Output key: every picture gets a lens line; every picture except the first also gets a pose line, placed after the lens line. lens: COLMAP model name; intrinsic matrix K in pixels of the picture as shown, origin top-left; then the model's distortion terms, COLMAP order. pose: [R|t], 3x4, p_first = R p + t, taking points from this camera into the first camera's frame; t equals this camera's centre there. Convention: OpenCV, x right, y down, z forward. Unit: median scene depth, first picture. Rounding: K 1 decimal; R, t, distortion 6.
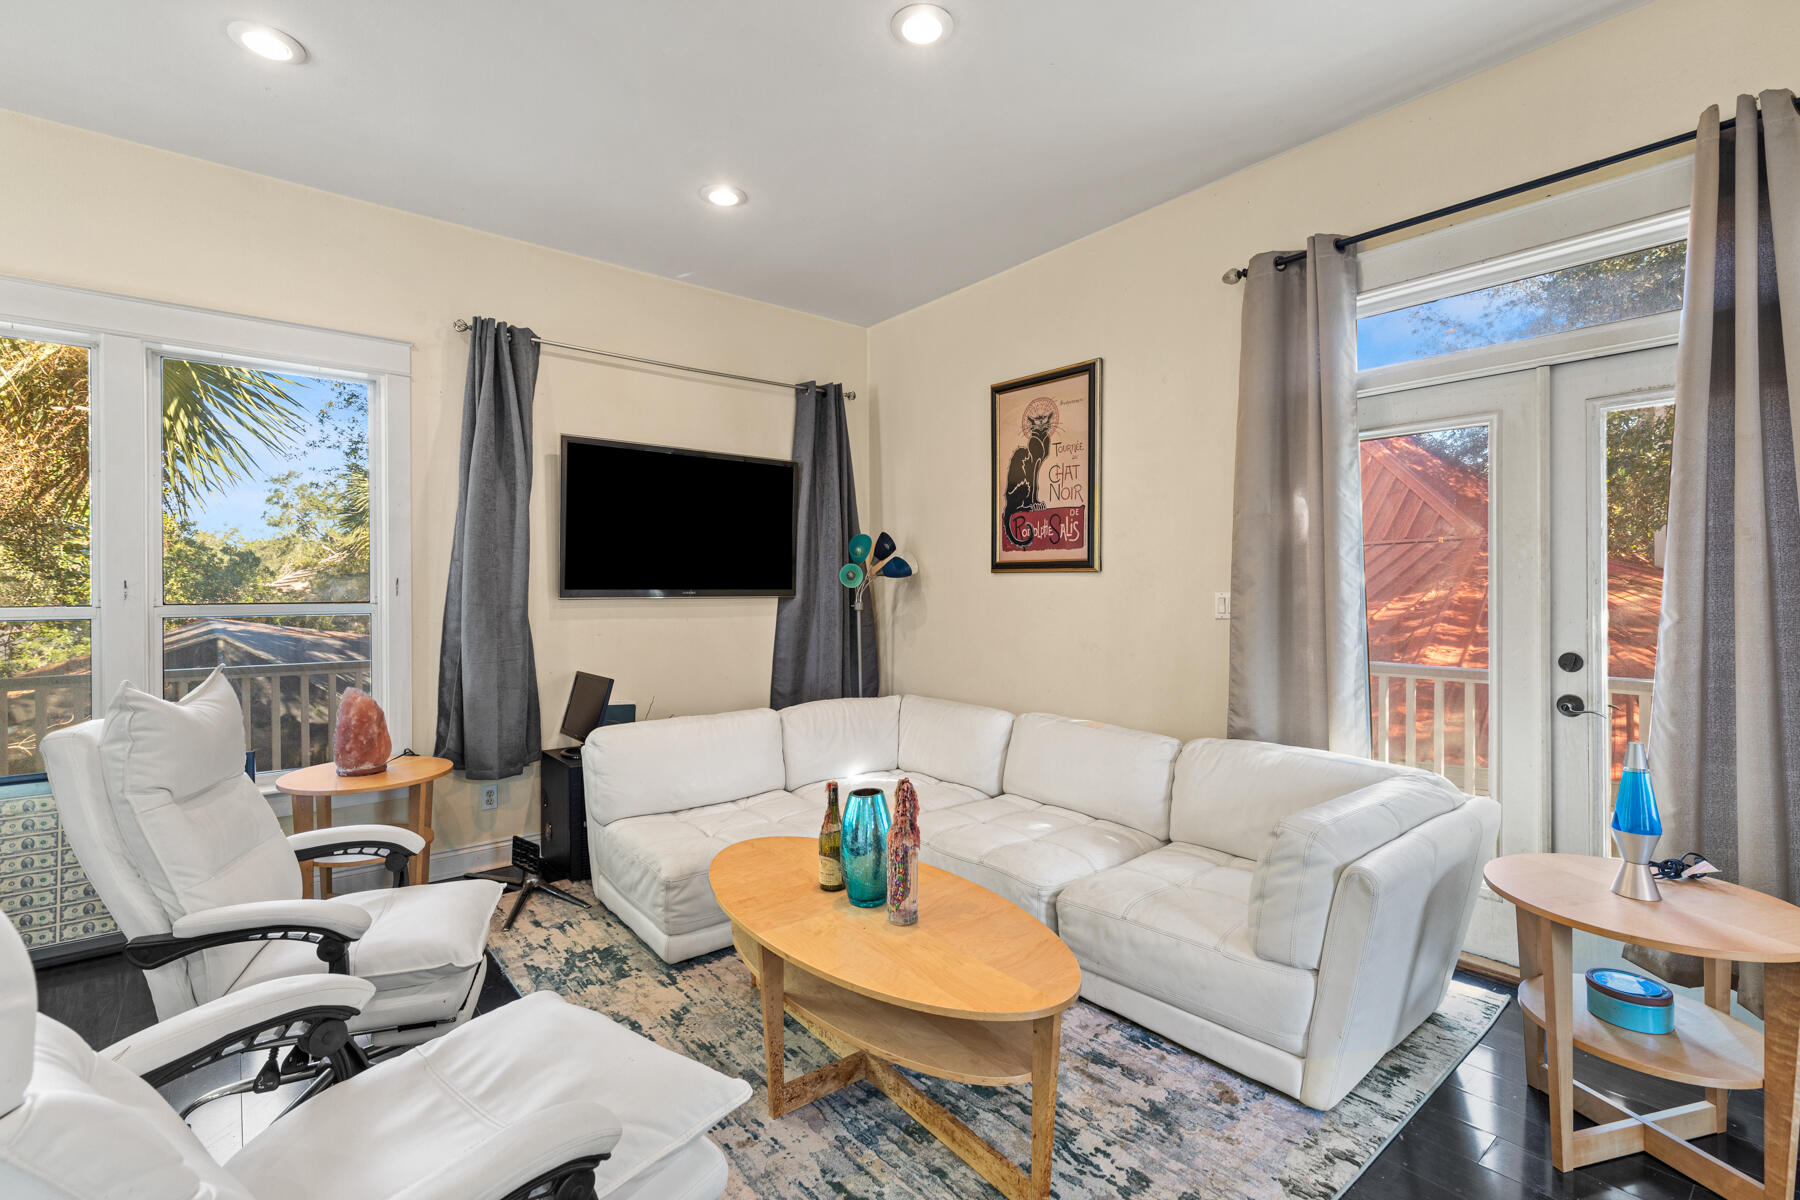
lens RADIAL K [[812.1, 0, 906.3], [0, 812.1, 586.5], [0, 0, 1]] dist [0.003270, -0.000588]
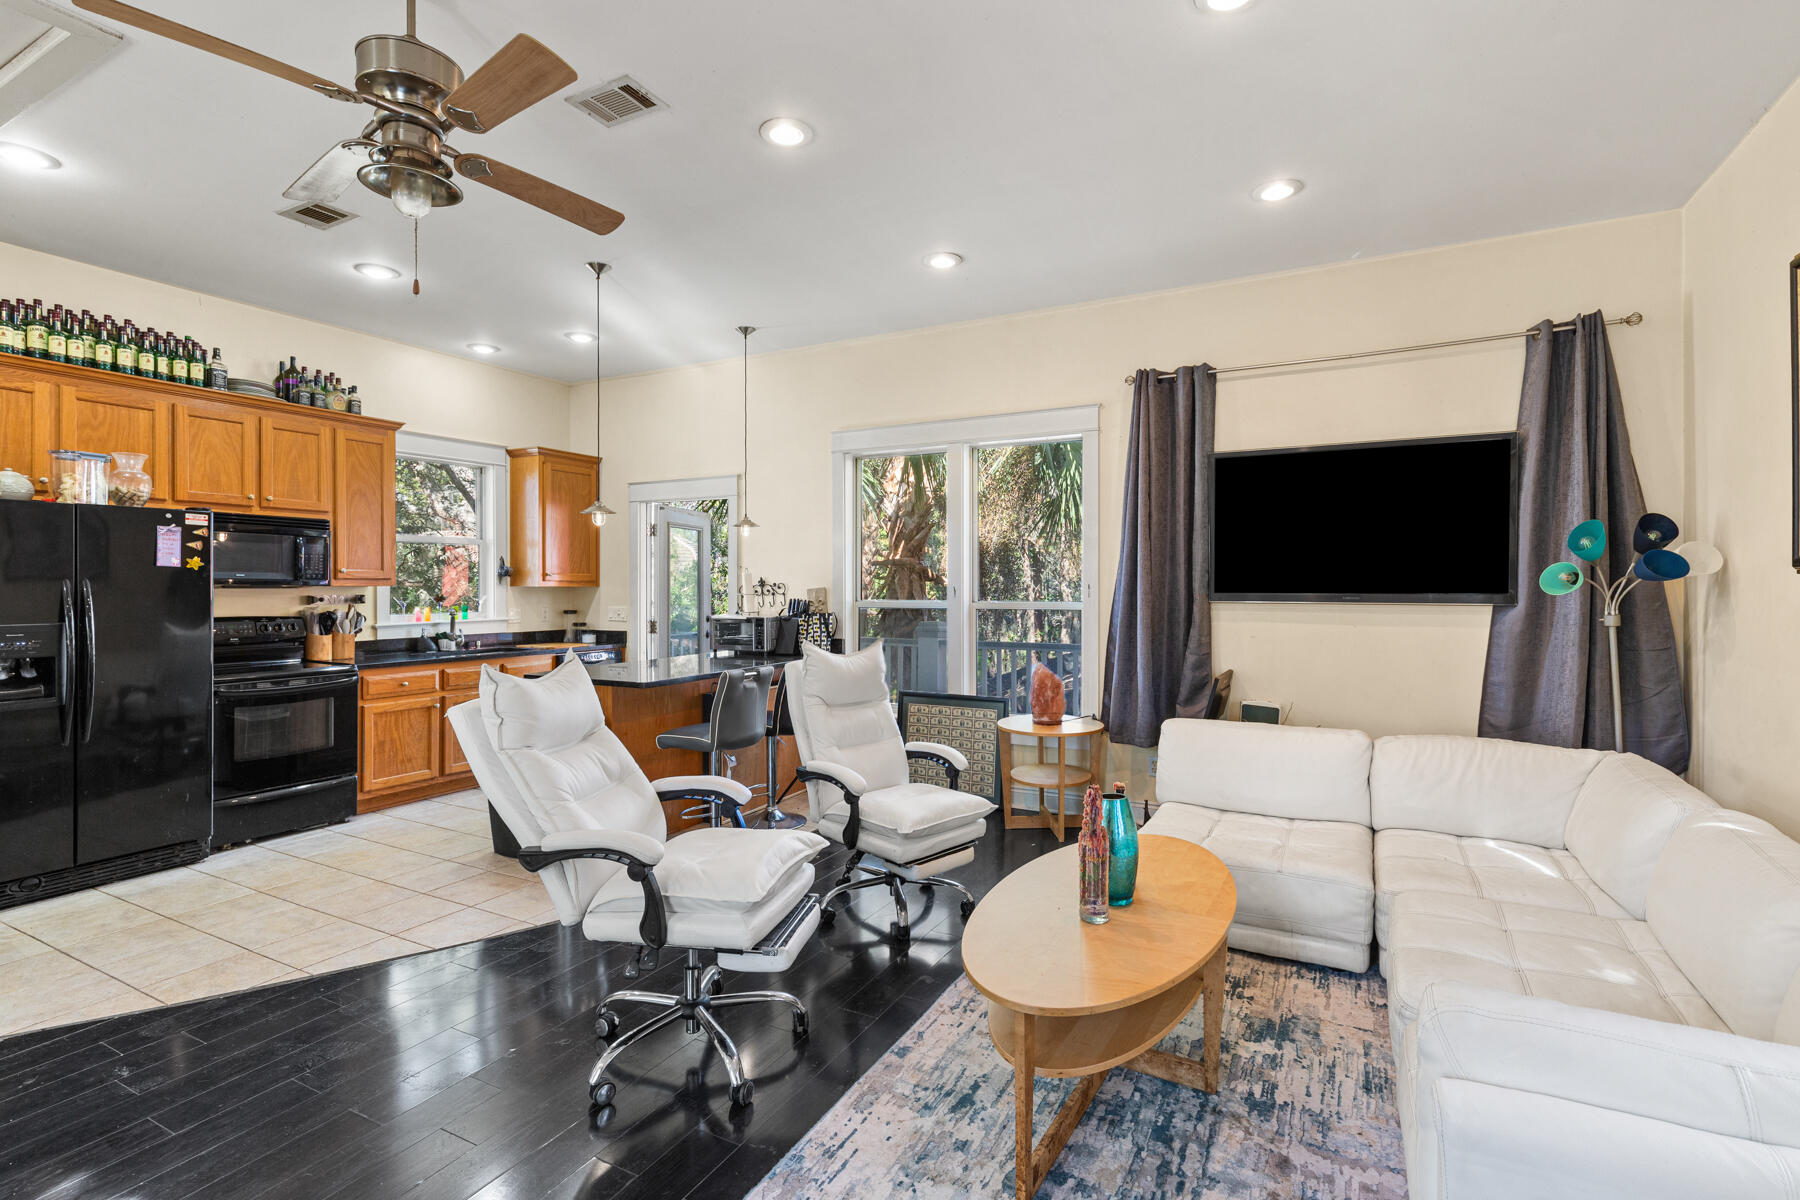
lens RADIAL K [[812.1, 0, 895.2], [0, 812.1, 588.7], [0, 0, 1]] dist [0.003270, -0.000588]
pose [[0.378774, 0.004965, -0.925476, 0.363726], [0.004715, 0.999962, 0.007294, -0.011684], [0.925477, -0.007126, 0.378736, 0.150968]]
